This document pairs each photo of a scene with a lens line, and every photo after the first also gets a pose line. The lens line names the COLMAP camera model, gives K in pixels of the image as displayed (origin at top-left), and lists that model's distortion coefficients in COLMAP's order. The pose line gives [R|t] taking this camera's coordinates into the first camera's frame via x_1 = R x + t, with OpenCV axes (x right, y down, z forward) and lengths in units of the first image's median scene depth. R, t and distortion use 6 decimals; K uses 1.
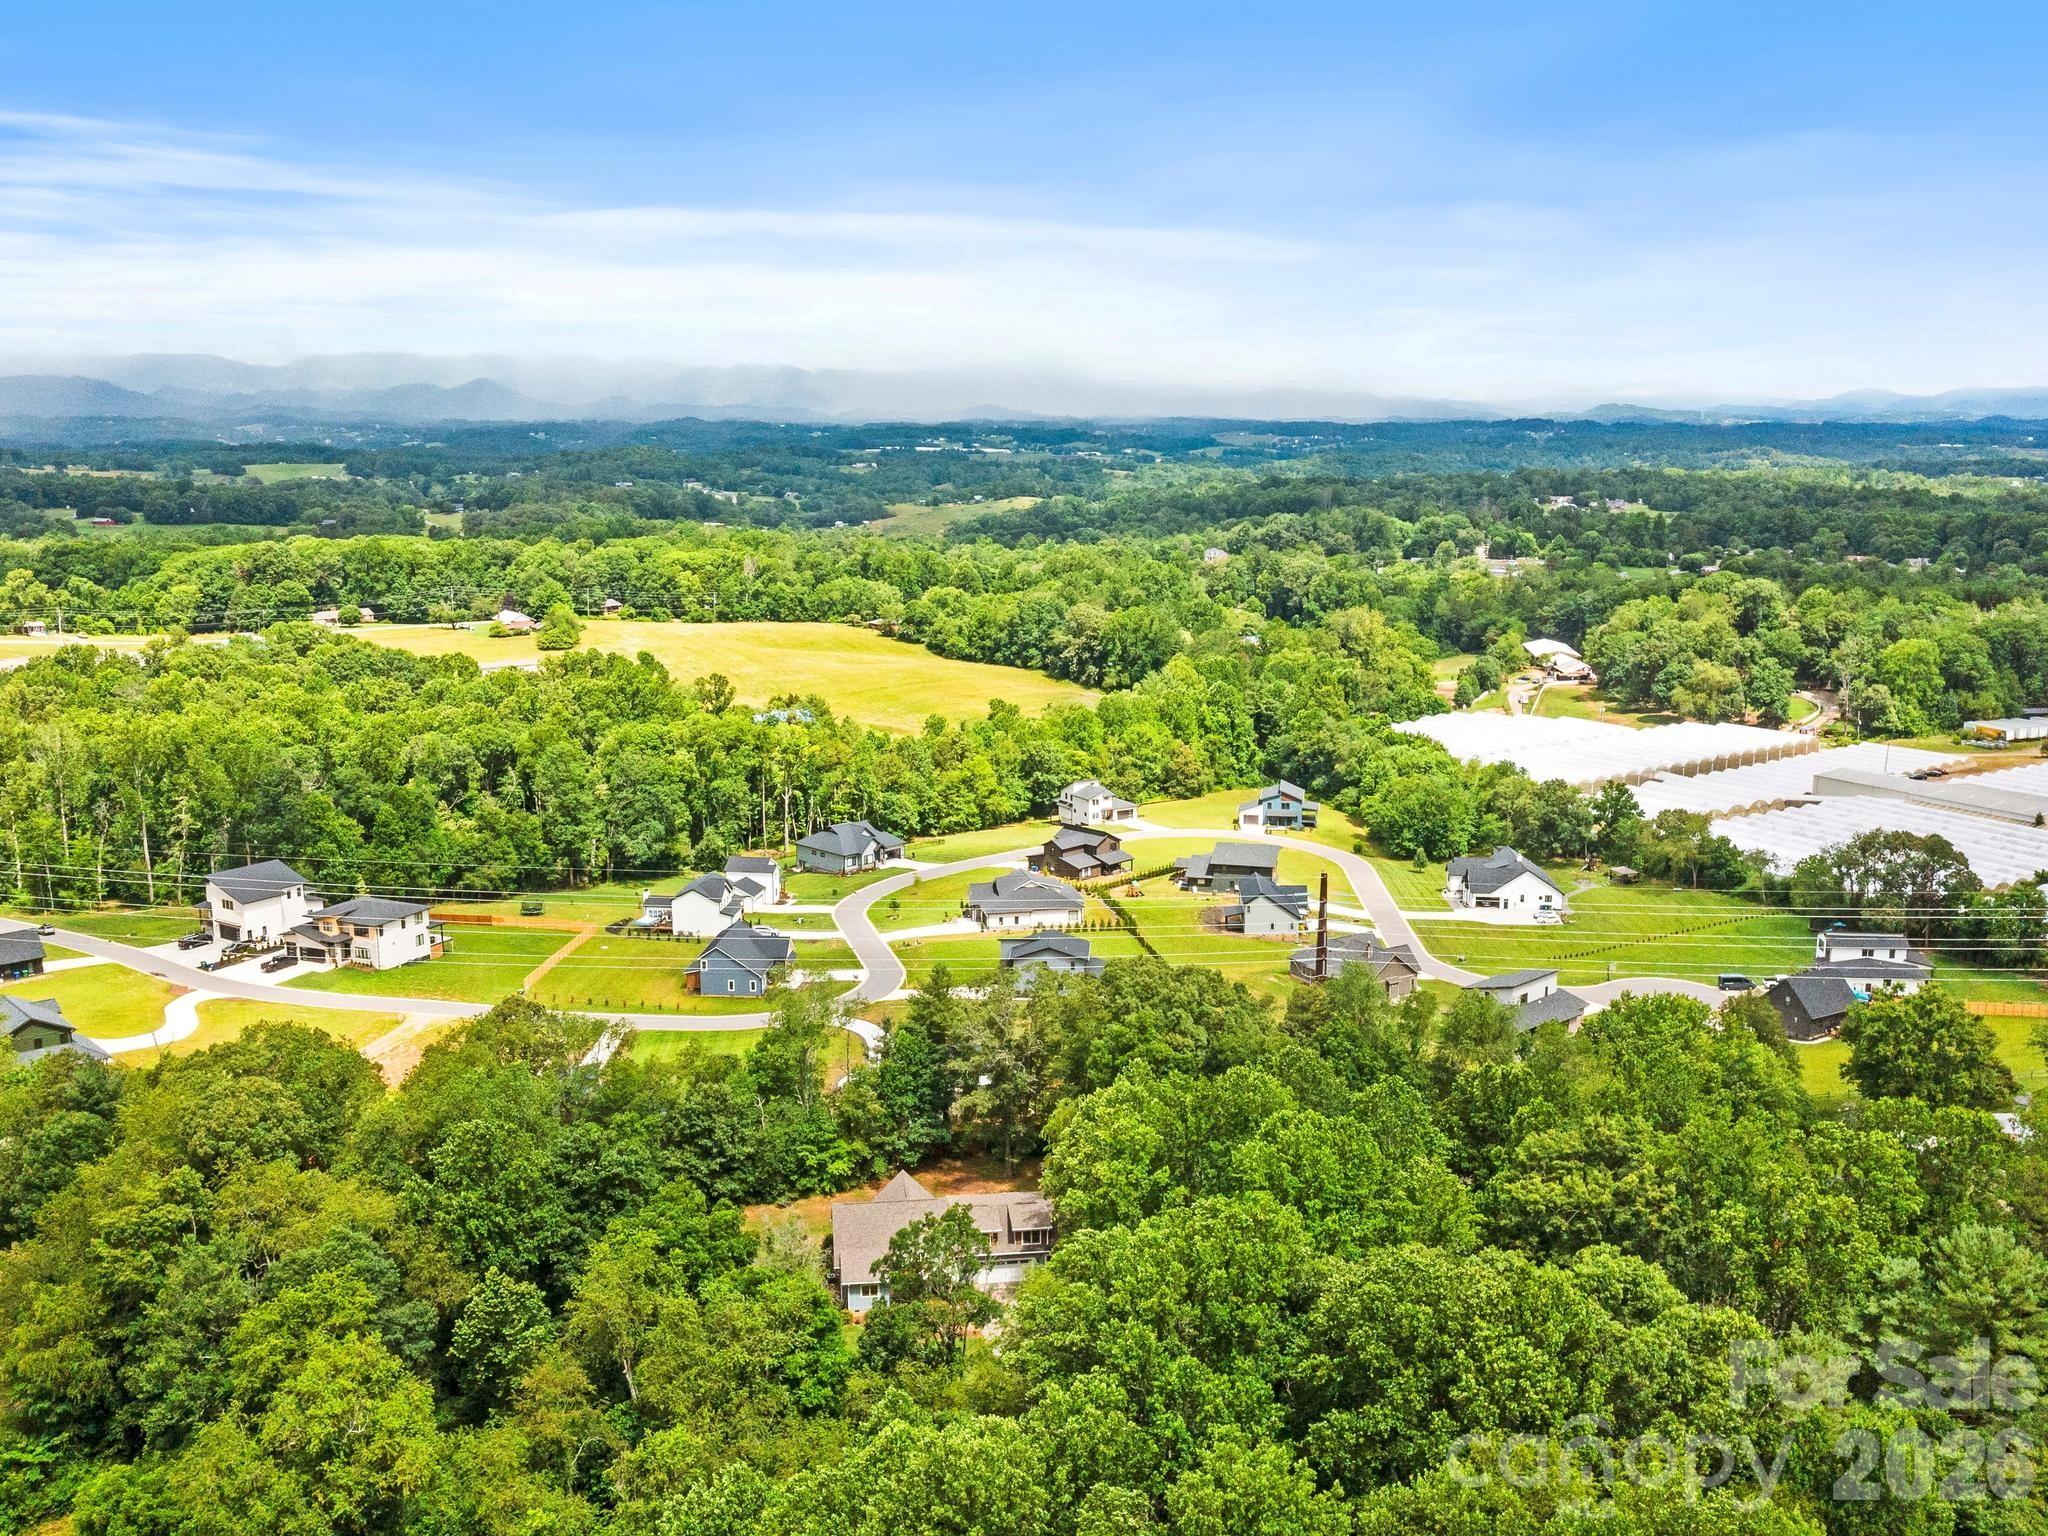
lens RADIAL K [[1794.1, 0, 1024.2], [0, 1794.1, 730.3], [0, 0, 1]] dist [-0.066147, 0.117931]
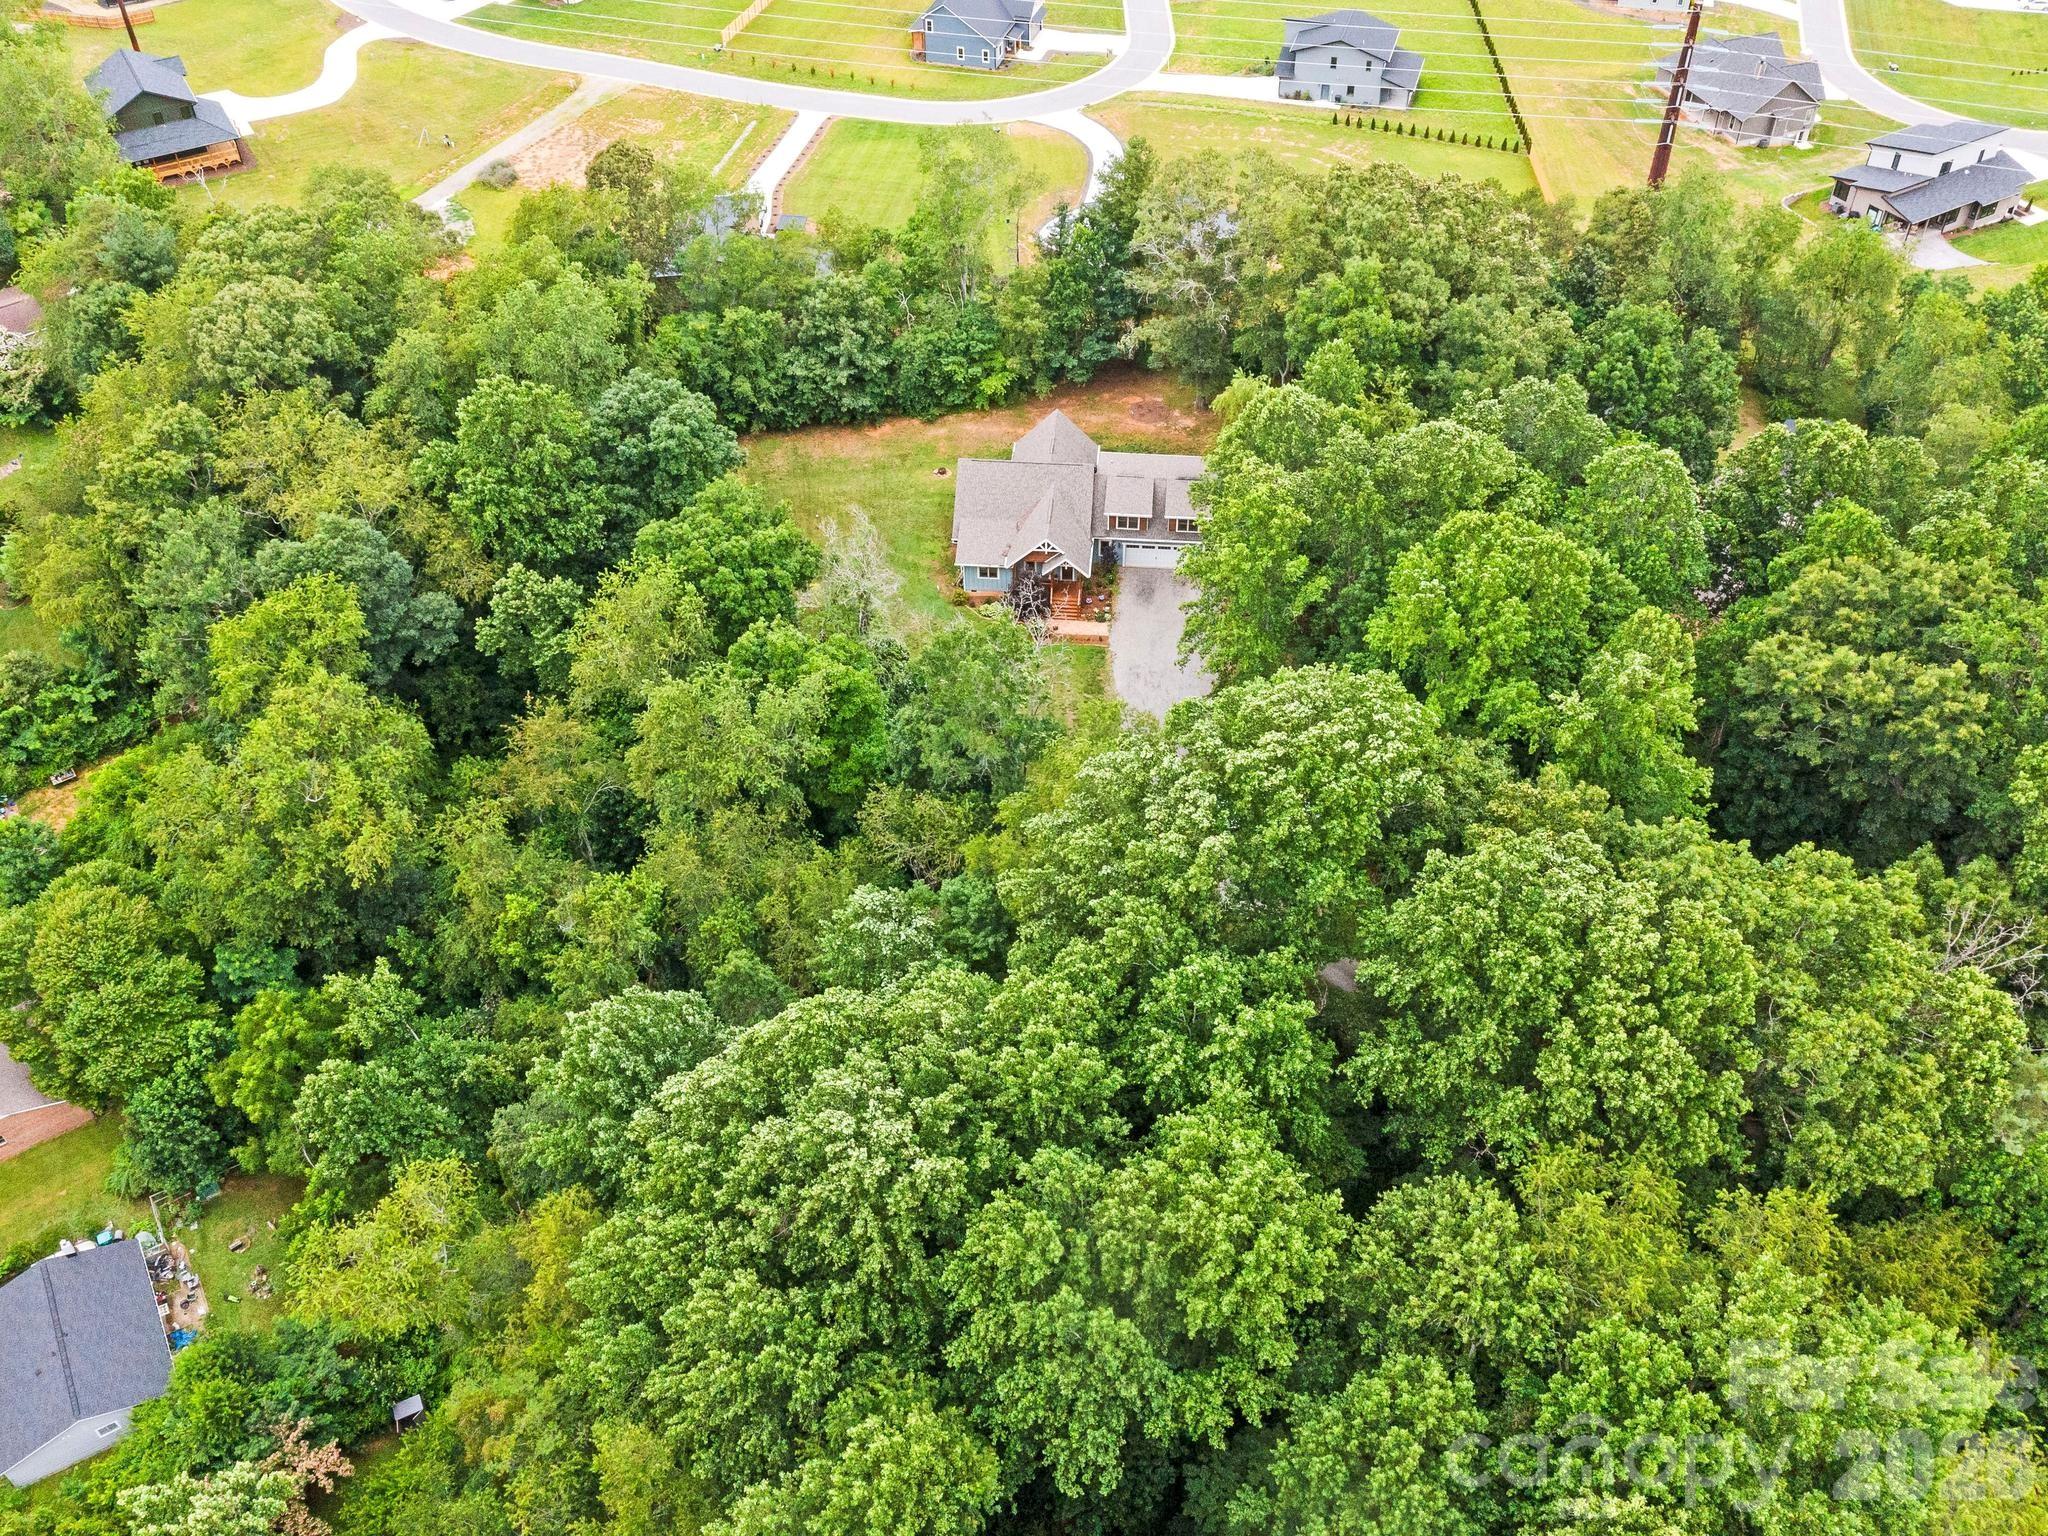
lens RADIAL K [[1794.1, 0, 1024.2], [0, 1794.1, 730.3], [0, 0, 1]] dist [-0.066147, 0.117931]
pose [[0.976874, 0.140741, -0.160961, 0.072982], [-0.028862, 0.832716, 0.552947, -0.091365], [0.211857, -0.535515, 0.817521, 0.232015]]
